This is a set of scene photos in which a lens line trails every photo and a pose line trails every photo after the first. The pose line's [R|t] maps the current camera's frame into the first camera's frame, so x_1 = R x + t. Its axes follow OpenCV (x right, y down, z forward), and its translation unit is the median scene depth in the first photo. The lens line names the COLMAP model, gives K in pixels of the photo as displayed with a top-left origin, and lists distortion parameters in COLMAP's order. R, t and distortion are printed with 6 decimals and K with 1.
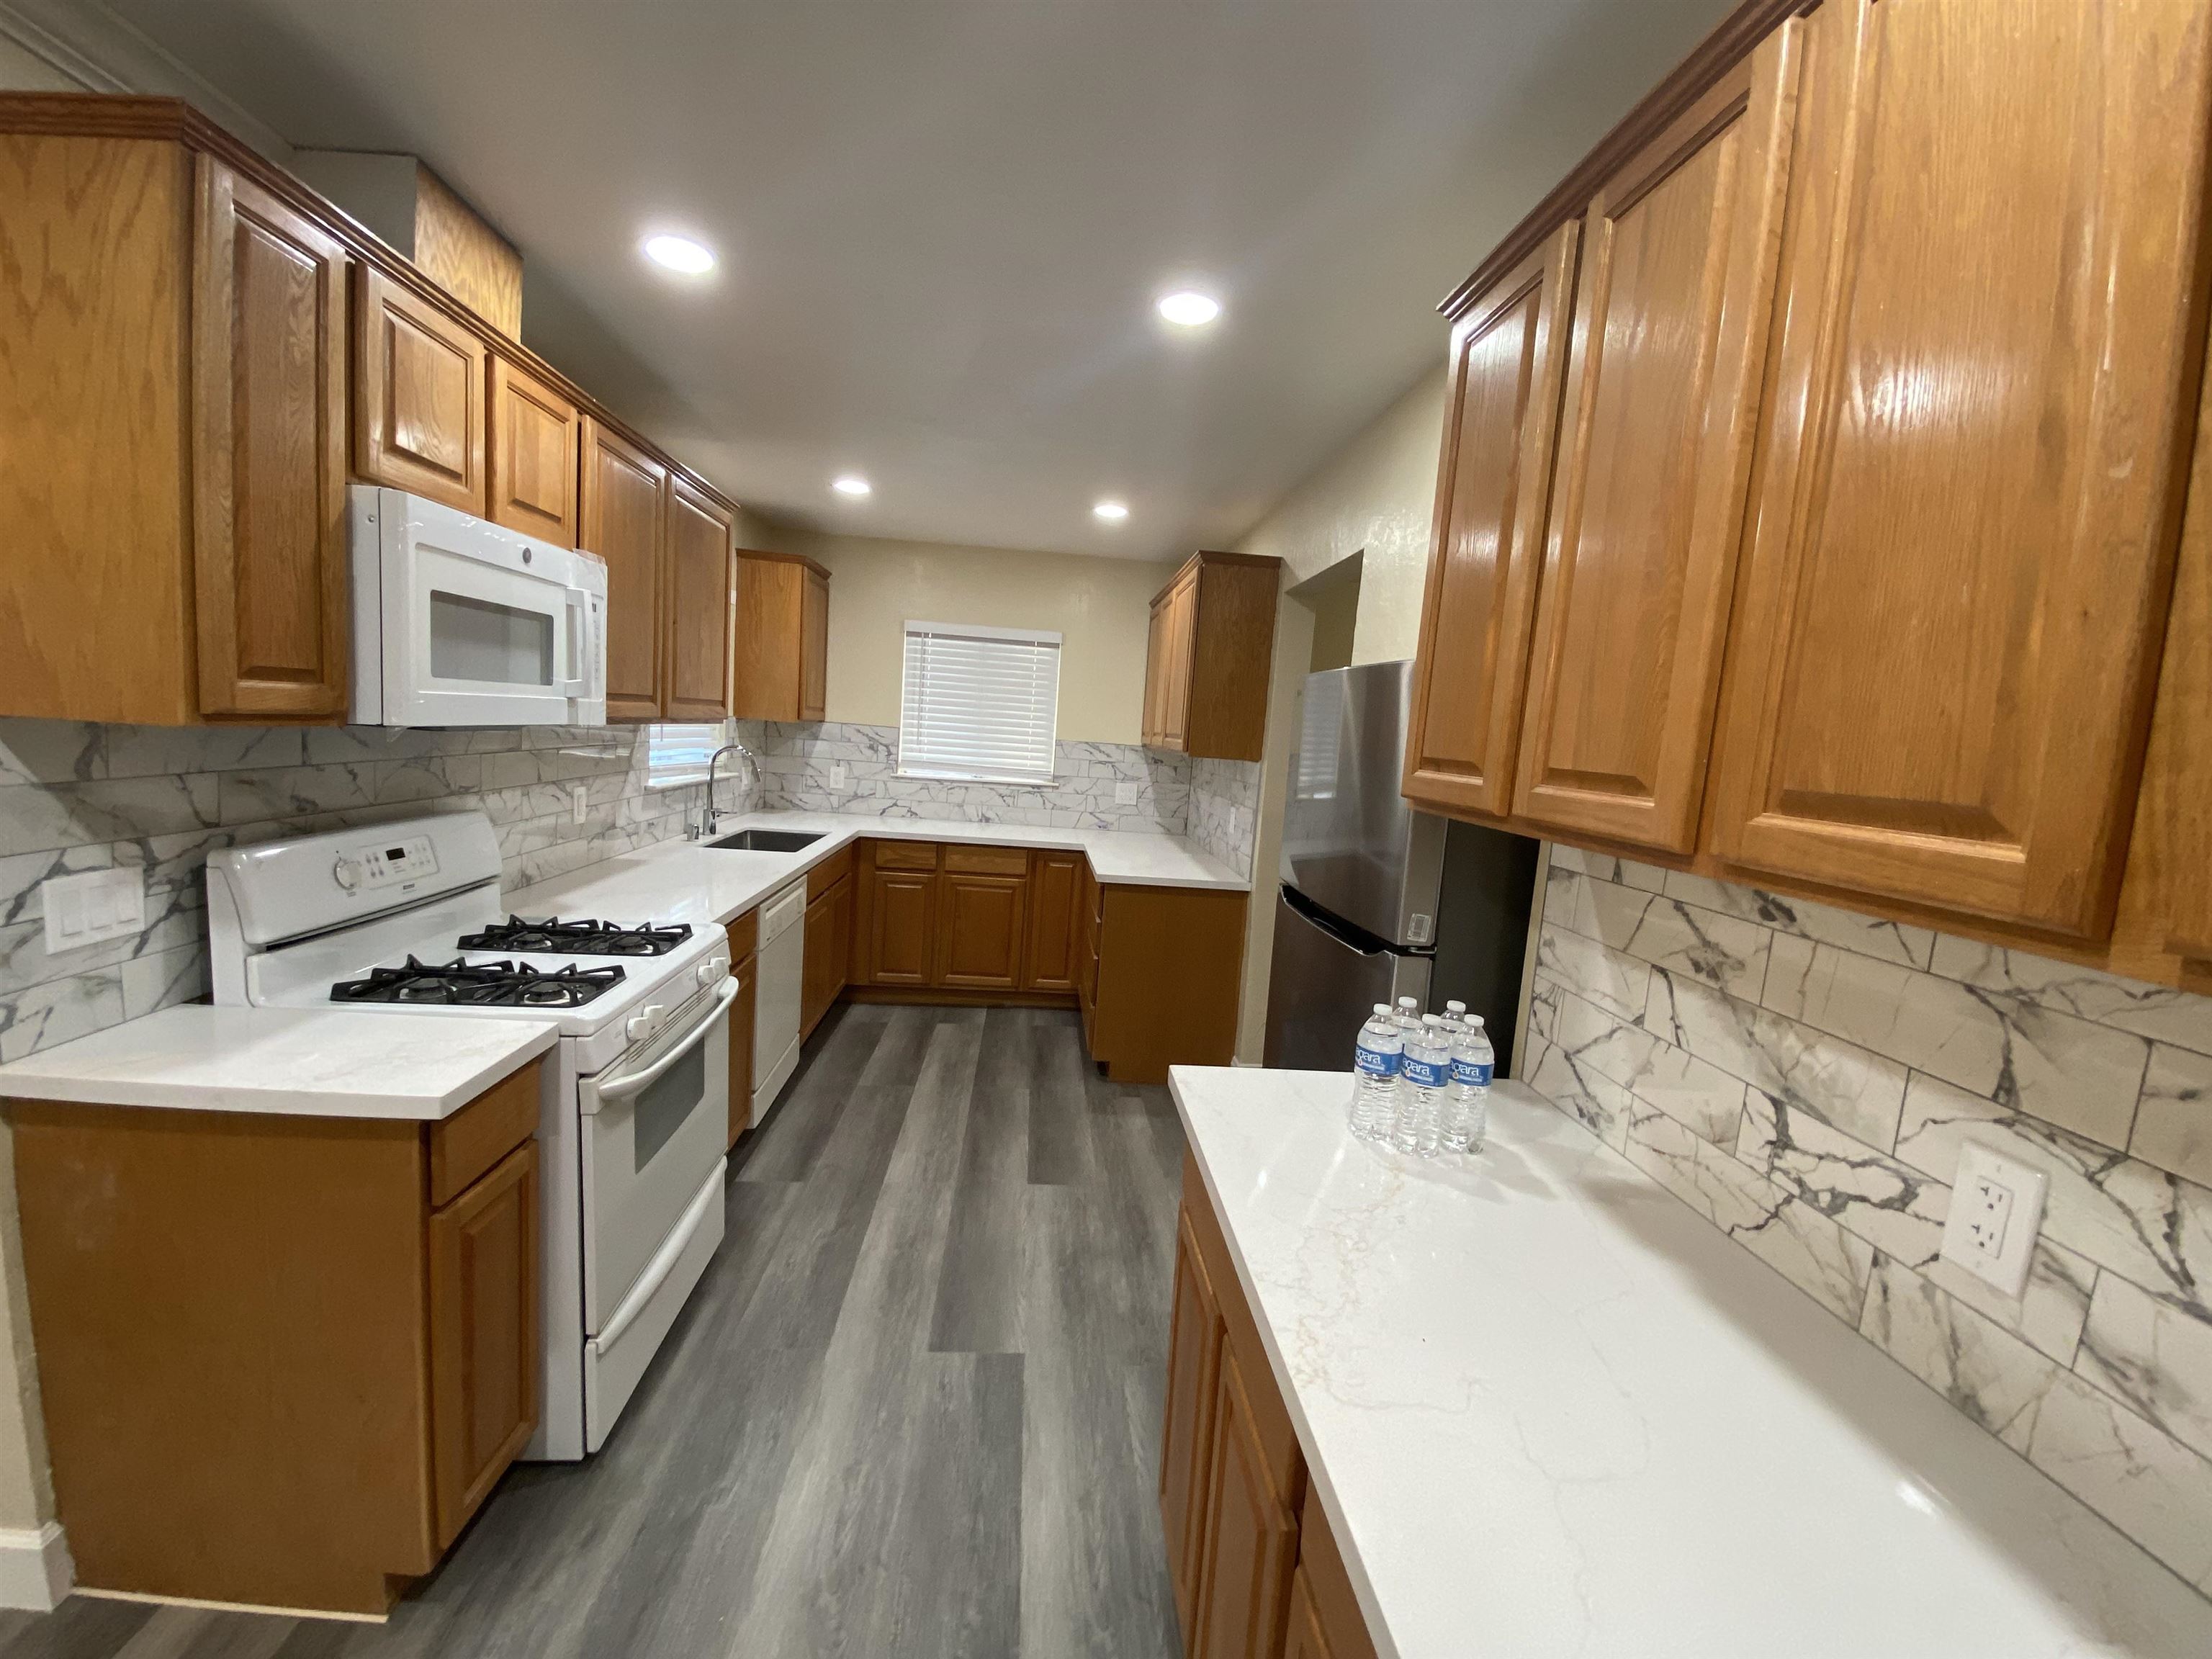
lens RADIAL K [[898.0, 0, 1106.8], [0, 898.0, 823.1], [0, 0, 1]] dist [-0.002312, -0.000712]
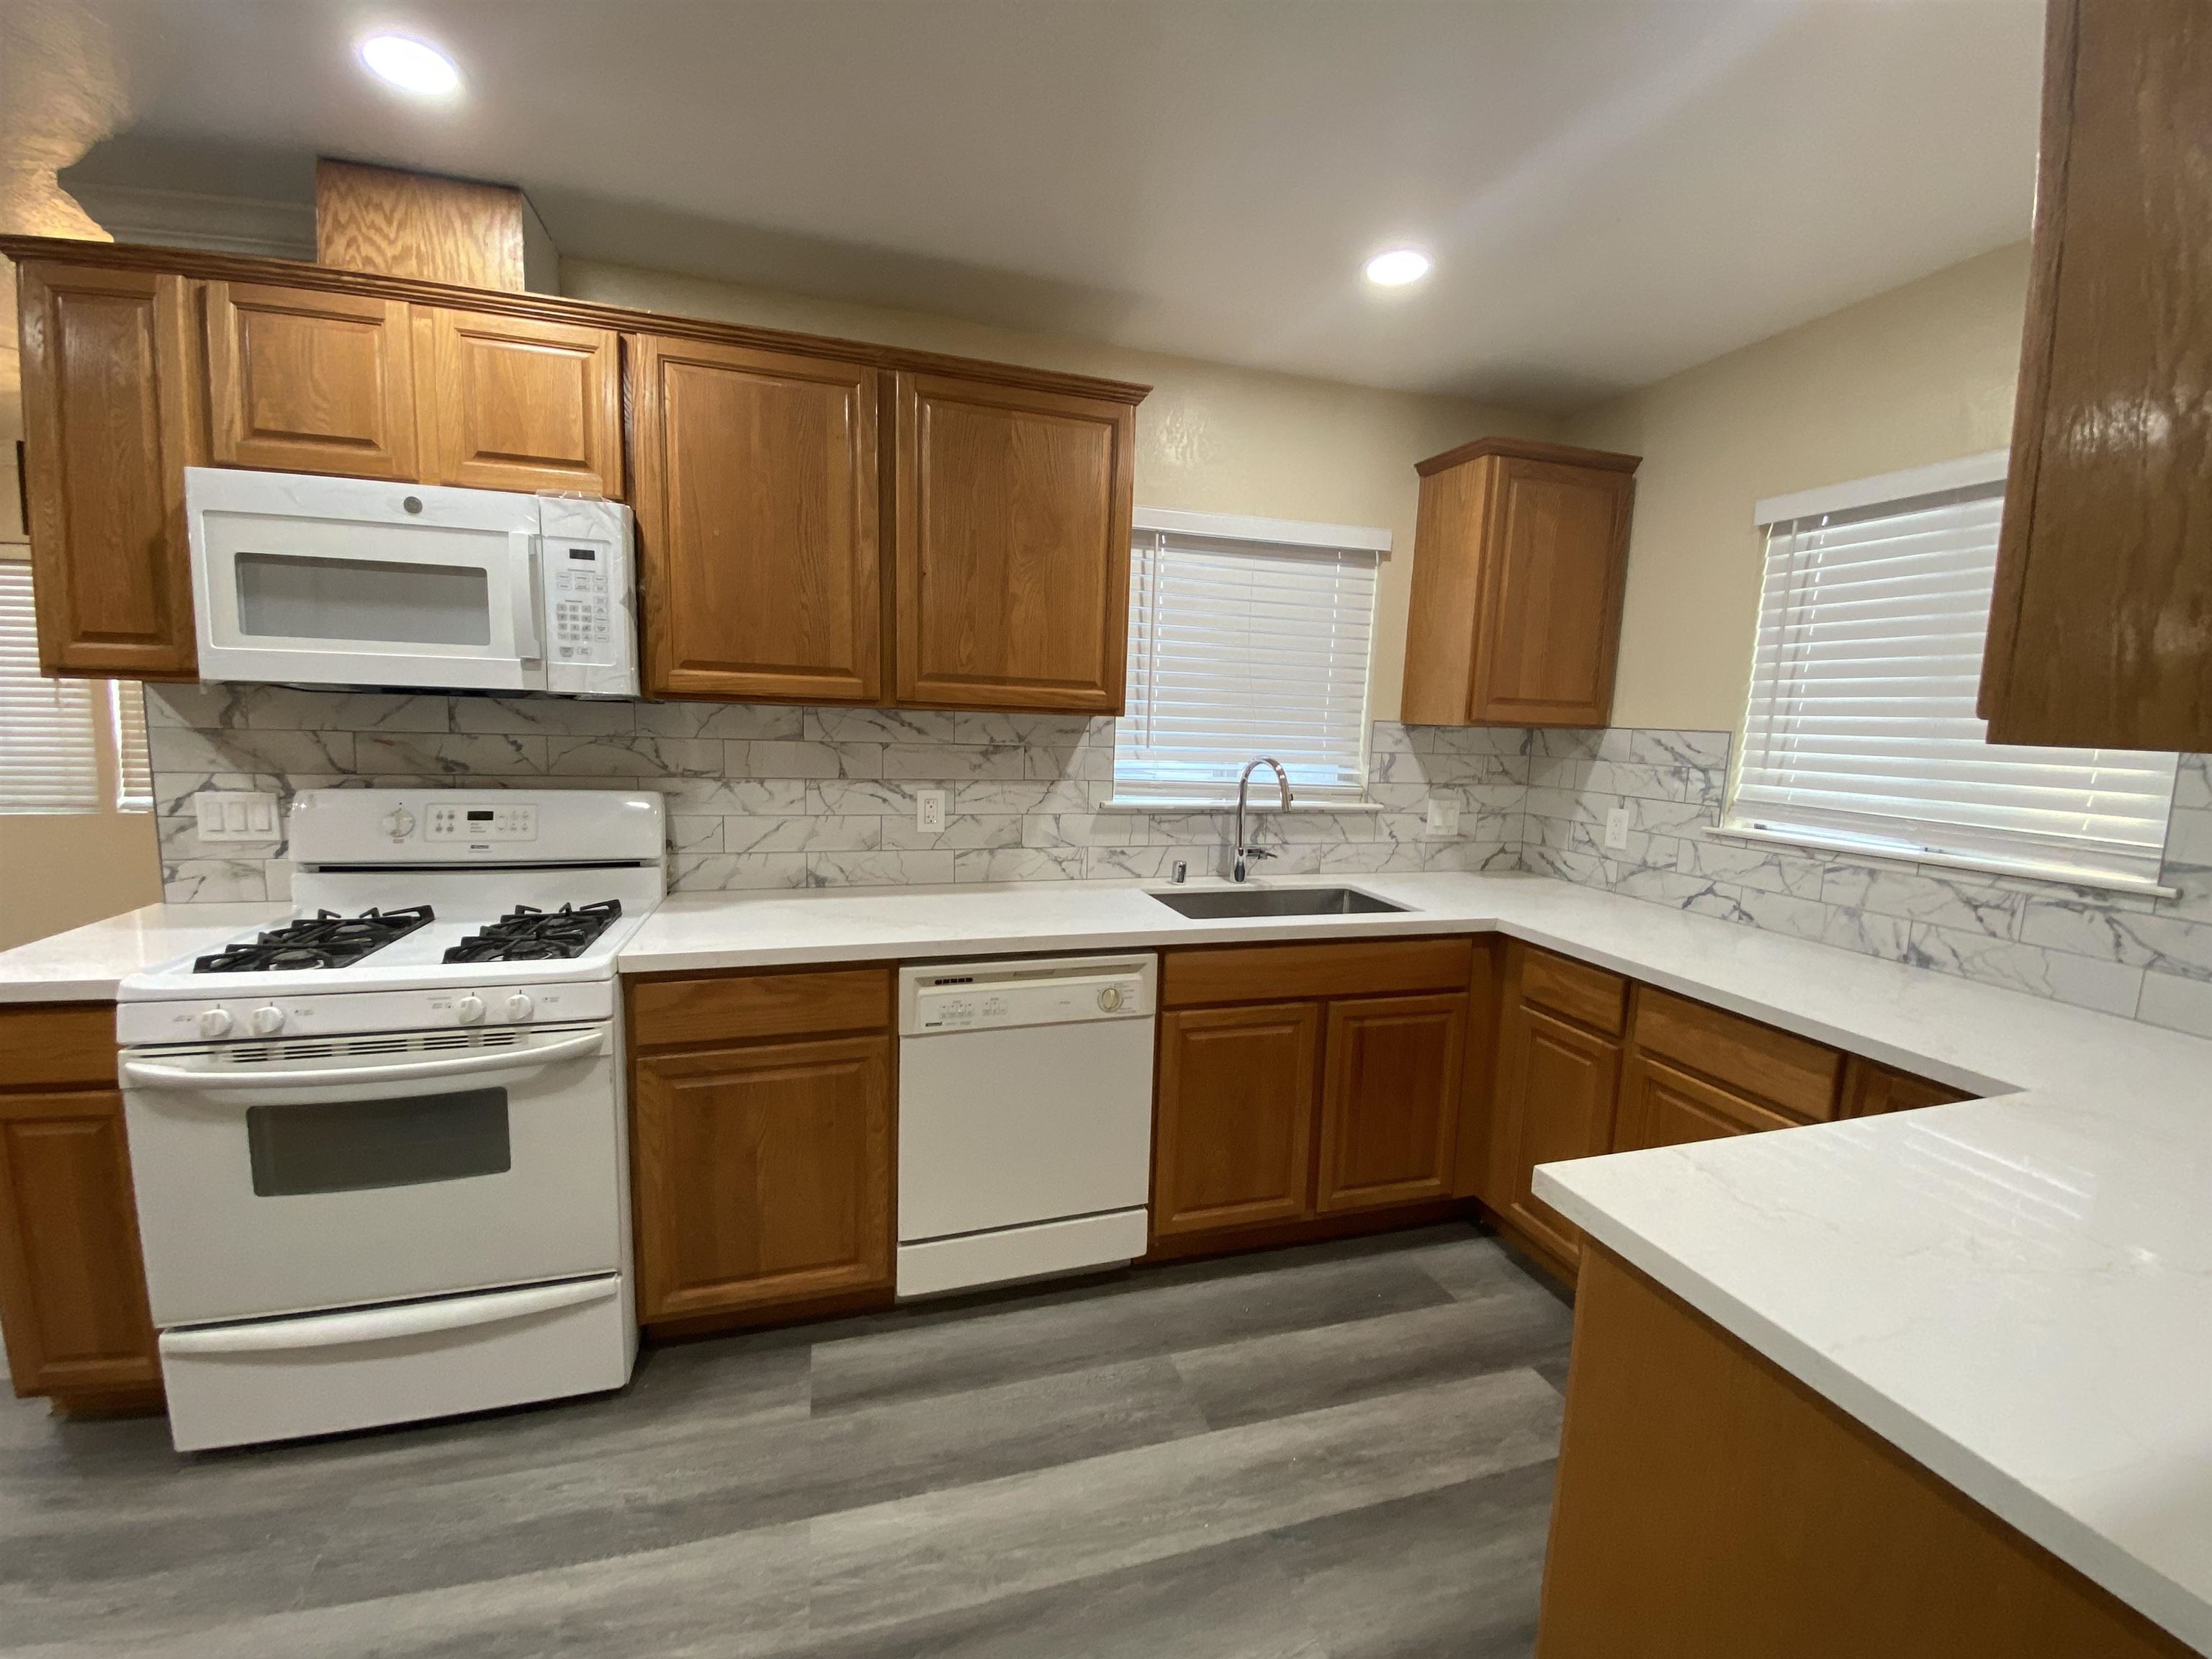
lens RADIAL K [[898.0, 0, 1102.7], [0, 898.0, 828.4], [0, 0, 1]] dist [-0.002312, -0.000712]
pose [[0.208605, 0.055321, -0.976434, 0.350947], [-0.122142, 0.992056, 0.030112, -0.060643], [0.970343, 0.112983, 0.213705, 1.209321]]
